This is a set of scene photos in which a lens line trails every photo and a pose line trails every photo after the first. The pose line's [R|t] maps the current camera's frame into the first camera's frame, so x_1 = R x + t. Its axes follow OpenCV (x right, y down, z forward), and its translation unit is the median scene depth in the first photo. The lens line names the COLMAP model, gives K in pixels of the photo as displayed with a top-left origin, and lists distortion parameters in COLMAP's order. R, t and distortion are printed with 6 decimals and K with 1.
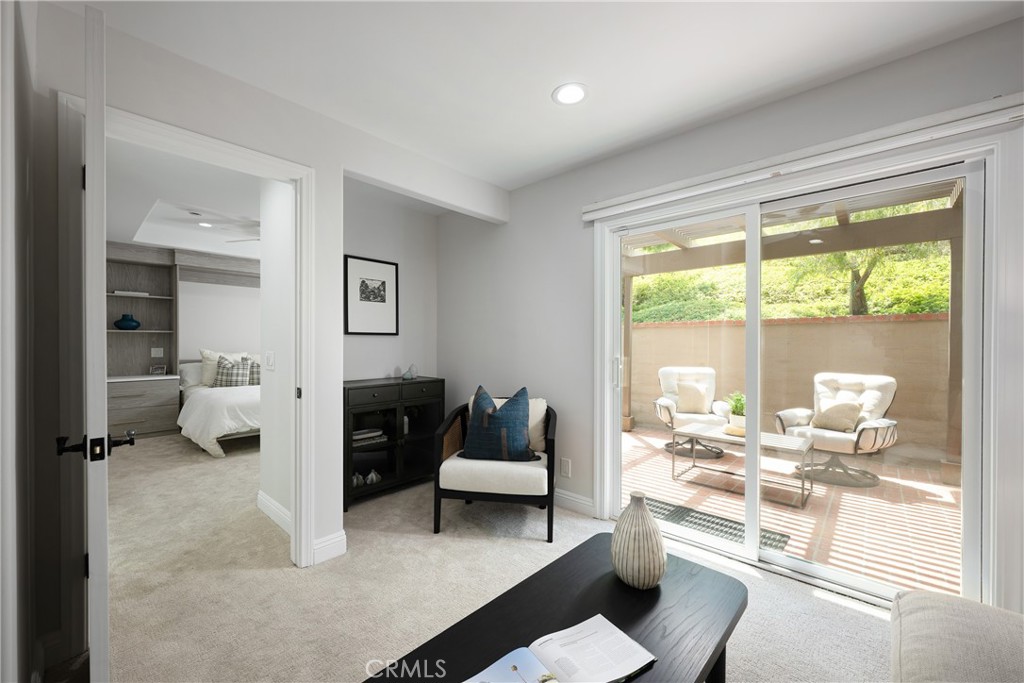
lens RADIAL K [[402.9, 0, 512.0], [0, 402.9, 341.5], [0, 0, 1]] dist [0.000829, 0.000043]
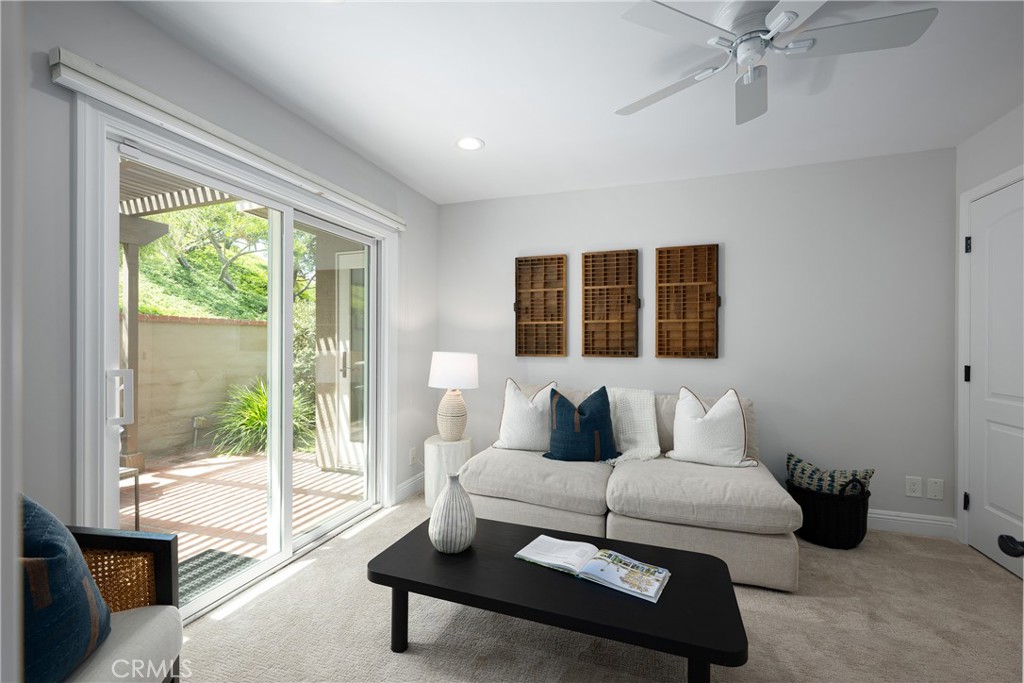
lens RADIAL K [[441.8, 0, 512.0], [0, 441.8, 341.5], [0, 0, 1]] dist [0.000484, 0.000160]
pose [[-0.411361, -0.002414, 0.911469, -0.501337], [-0.004097, 0.999991, 0.000799, -0.002866], [-0.911463, -0.003406, -0.411368, 0.737150]]
